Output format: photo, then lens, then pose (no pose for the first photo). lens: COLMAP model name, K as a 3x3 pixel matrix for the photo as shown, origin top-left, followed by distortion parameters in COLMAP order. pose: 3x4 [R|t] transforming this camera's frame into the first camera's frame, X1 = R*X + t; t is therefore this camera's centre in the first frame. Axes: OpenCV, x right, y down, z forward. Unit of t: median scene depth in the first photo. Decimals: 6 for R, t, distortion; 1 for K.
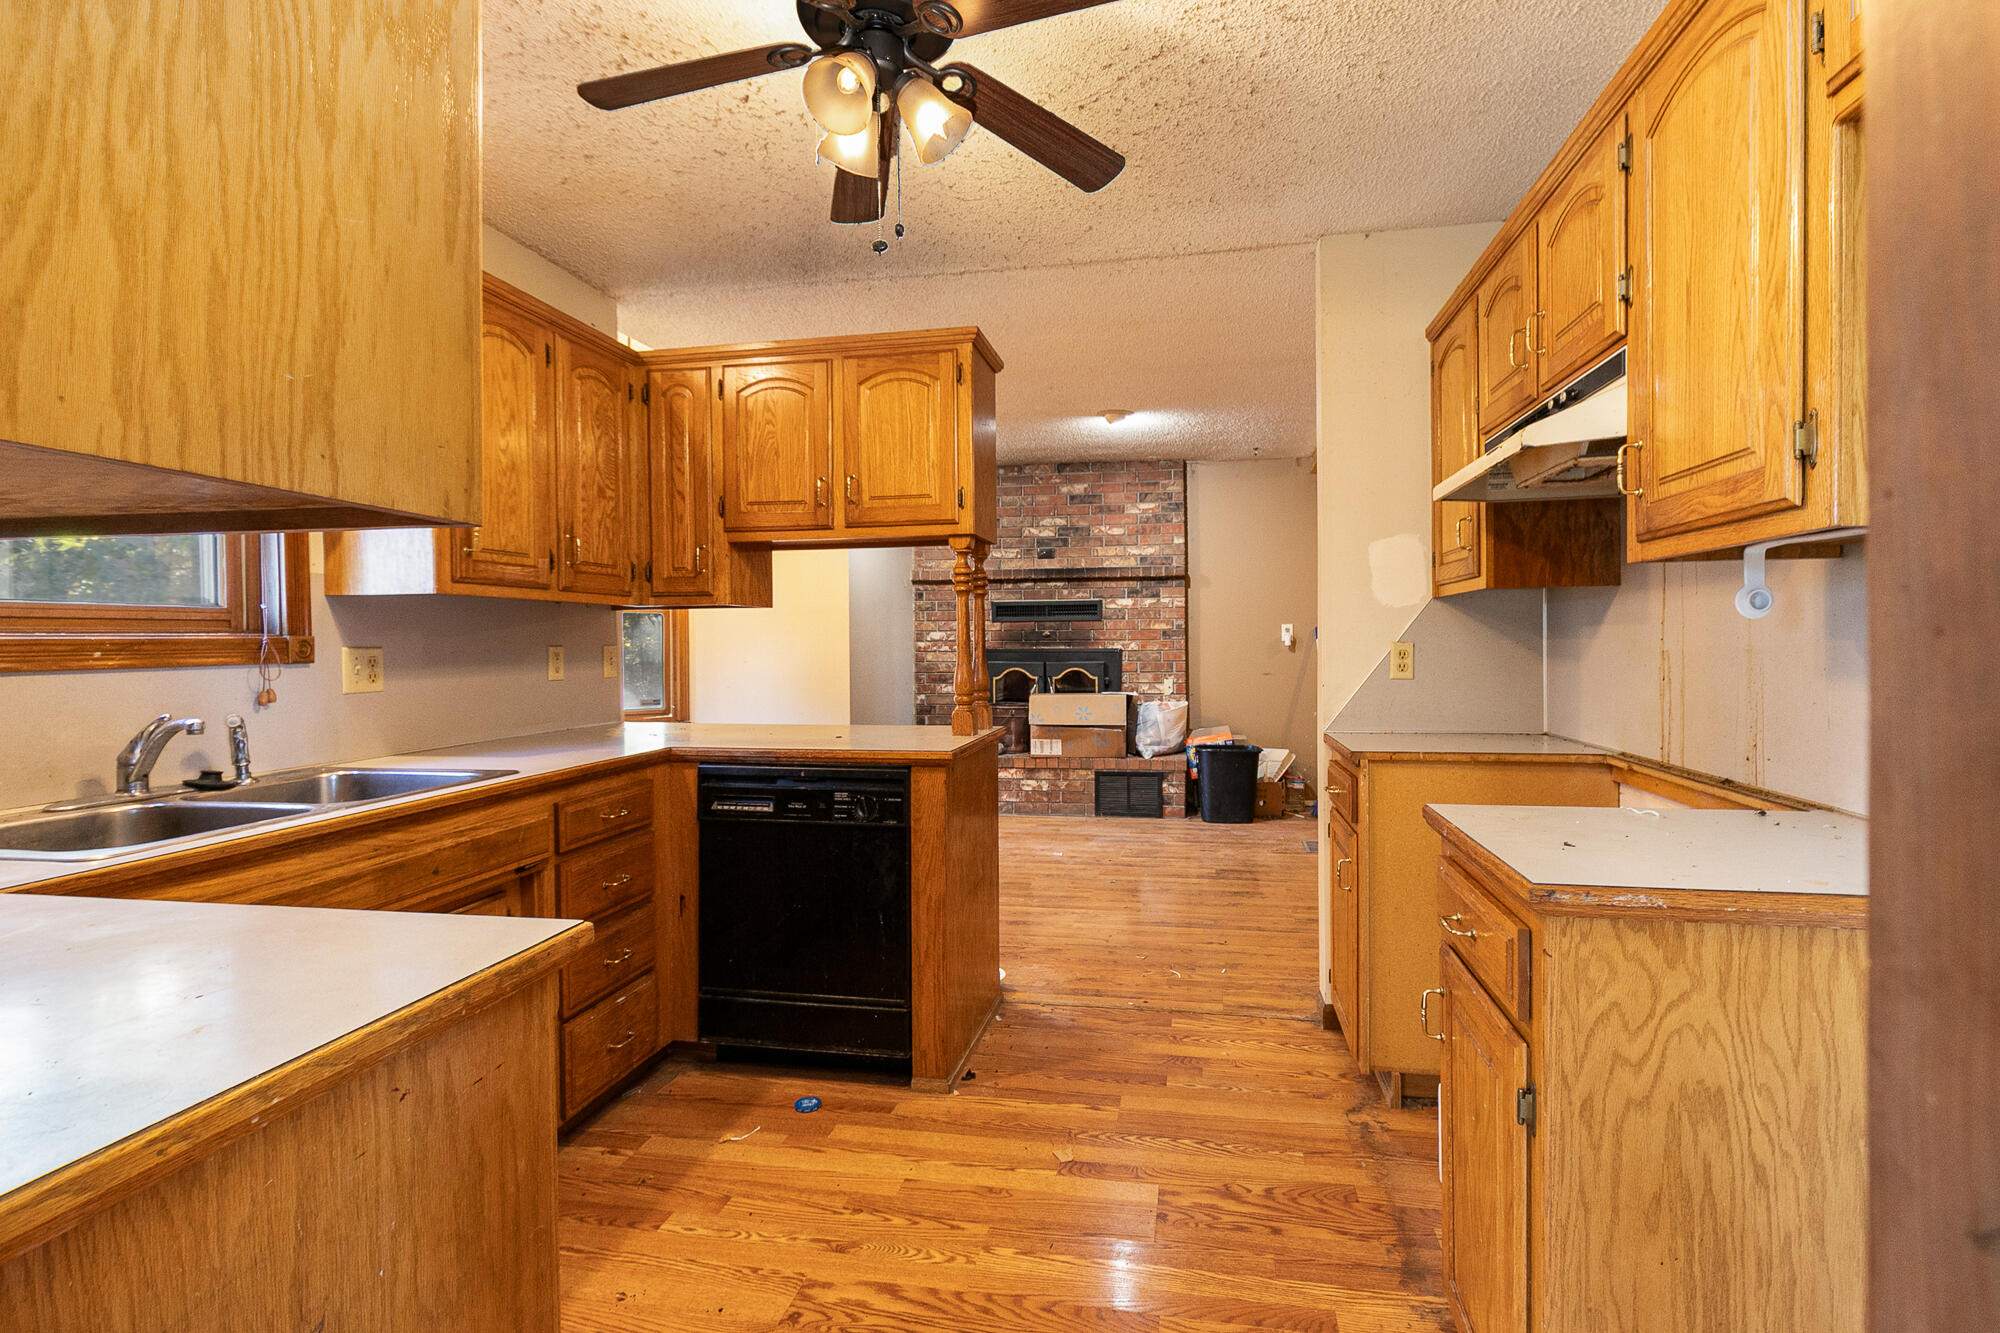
lens RADIAL K [[919.1, 0, 1045.2], [0, 919.1, 652.0], [0, 0, 1]] dist [0.000408, -0.001050]
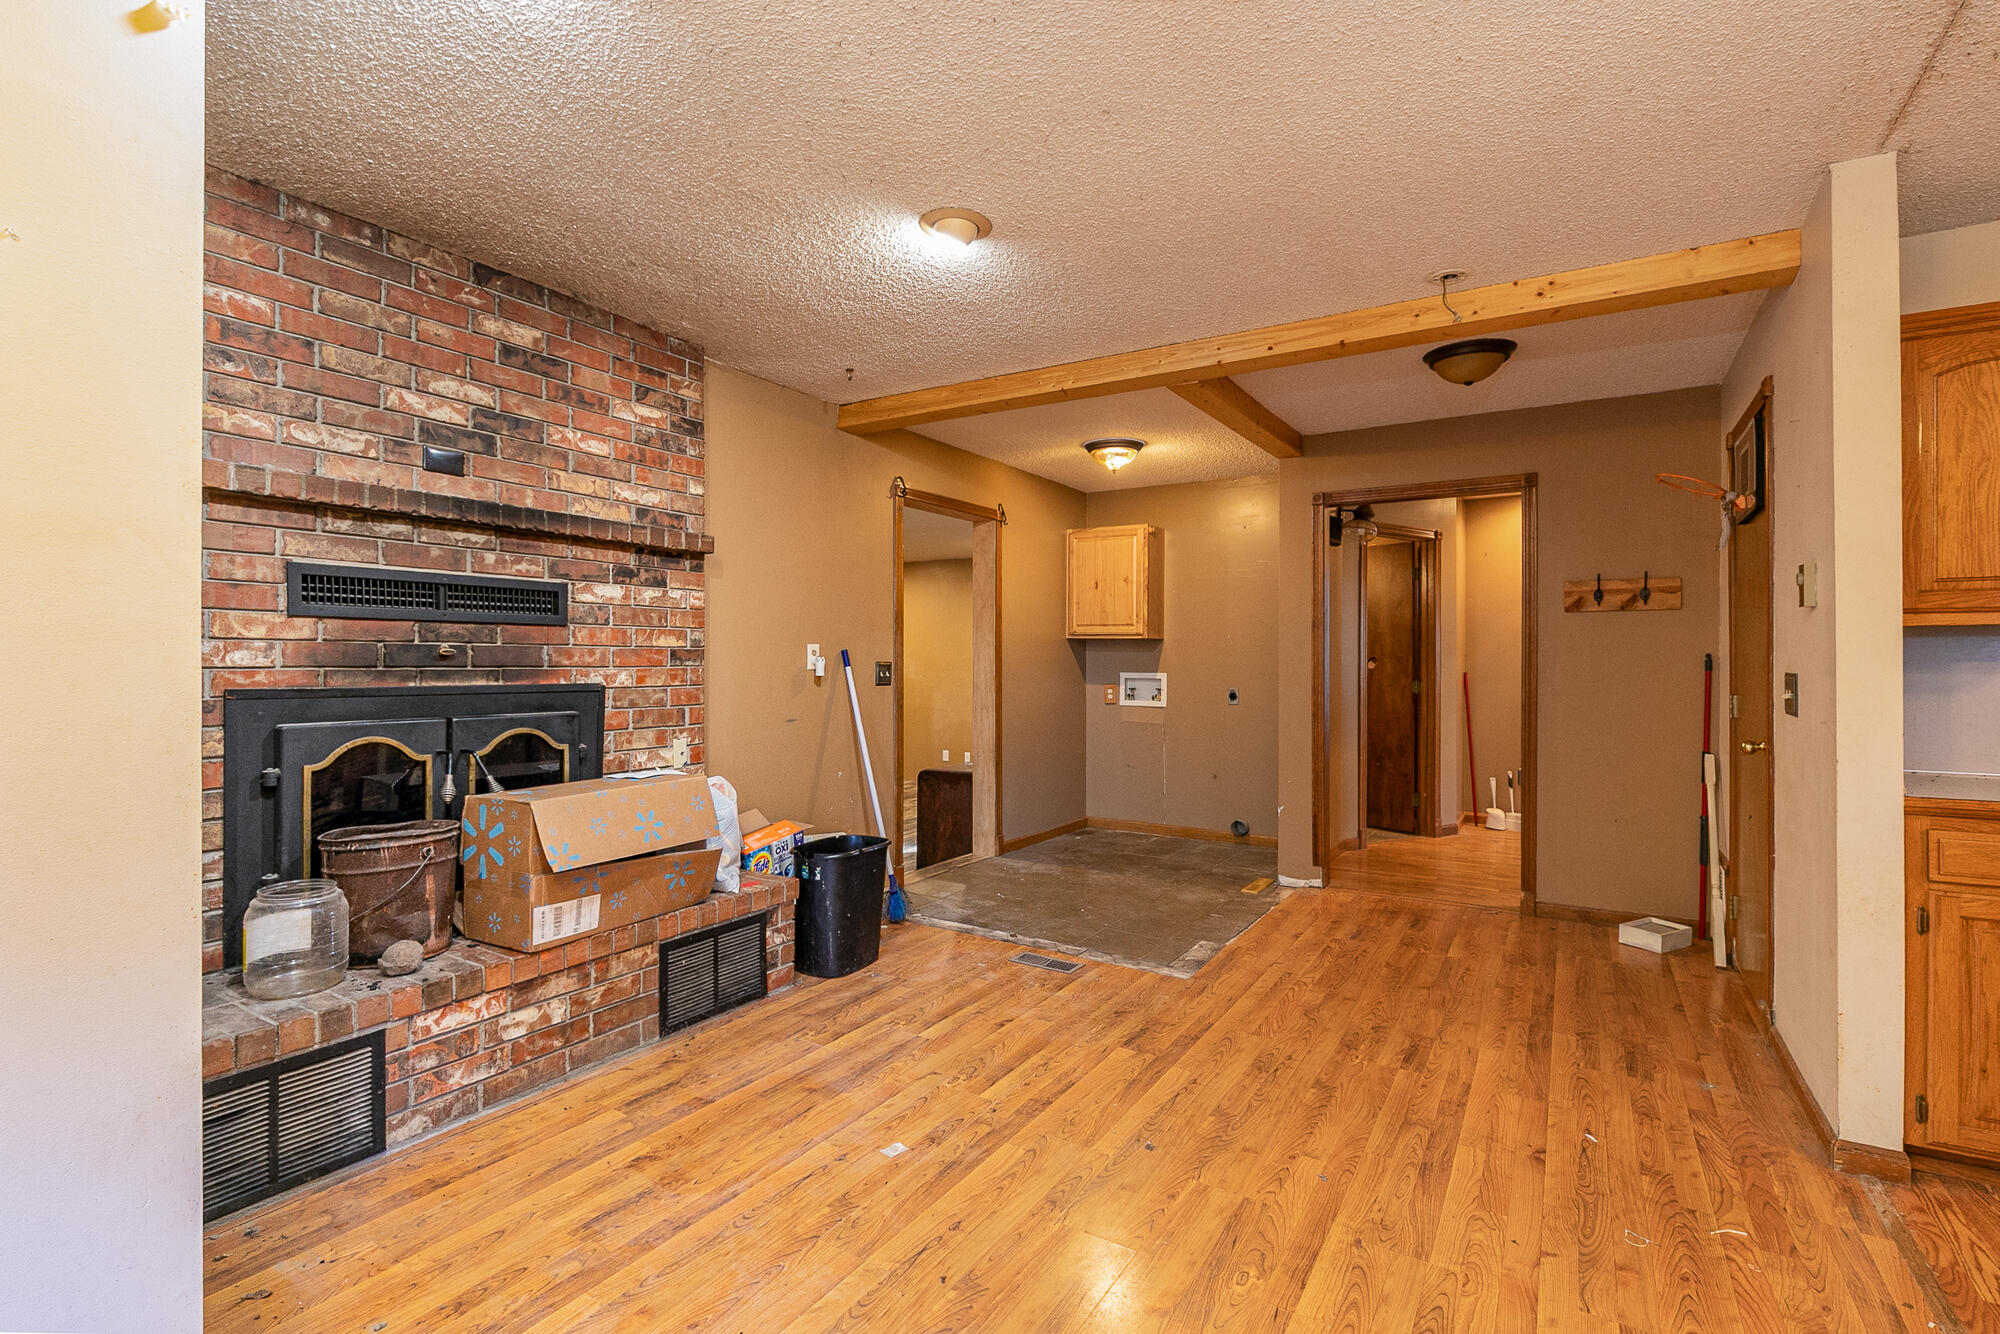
lens RADIAL K [[919.1, 0, 1014.3], [0, 919.1, 661.2], [0, 0, 1]] dist [0.000408, -0.001050]
pose [[0.369890, 0.009886, 0.929023, -0.644124], [0.003582, 0.999921, -0.012067, -0.019730], [-0.929069, 0.007791, 0.369825, 1.314728]]
